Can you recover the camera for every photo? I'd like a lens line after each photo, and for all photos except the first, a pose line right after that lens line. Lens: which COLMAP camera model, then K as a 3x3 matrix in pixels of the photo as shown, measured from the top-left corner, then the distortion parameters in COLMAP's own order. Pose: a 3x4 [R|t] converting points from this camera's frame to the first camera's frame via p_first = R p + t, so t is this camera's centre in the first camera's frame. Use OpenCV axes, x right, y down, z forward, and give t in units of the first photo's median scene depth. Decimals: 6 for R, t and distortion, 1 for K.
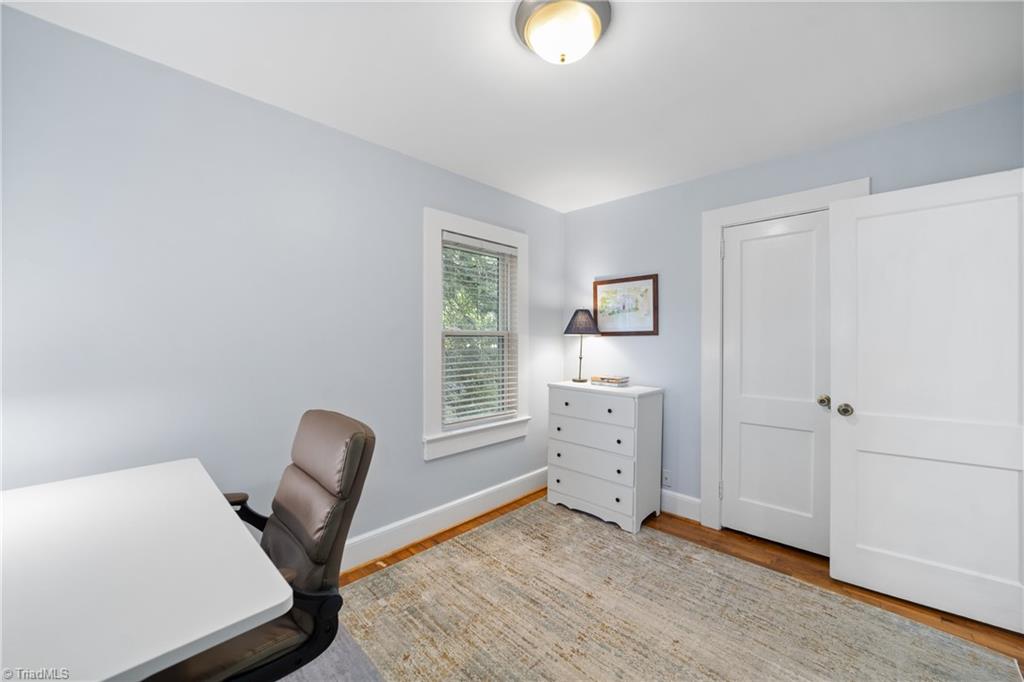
lens RADIAL K [[396.5, 0, 509.6], [0, 396.5, 346.0], [0, 0, 1]] dist [-0.018431, 0.005551]
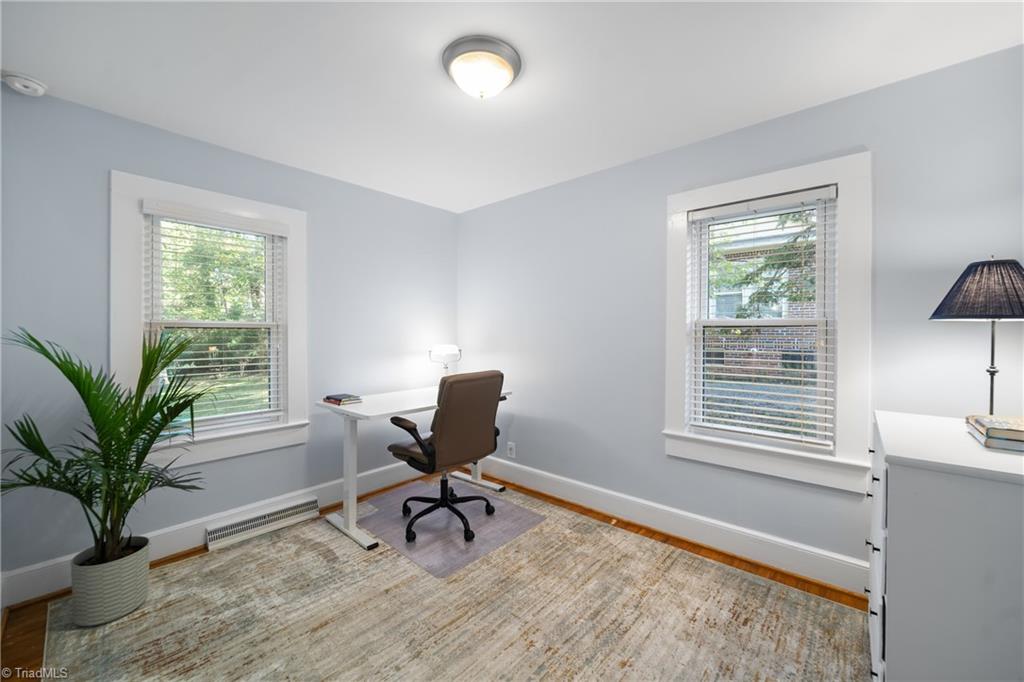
lens RADIAL K [[396.5, 0, 527.7], [0, 396.5, 333.3], [0, 0, 1]] dist [-0.018431, 0.005551]
pose [[0.060512, 0.001743, -0.998166, 0.752984], [-0.011928, 0.999928, 0.001023, -0.008661], [0.998096, 0.011844, 0.060529, 0.595378]]
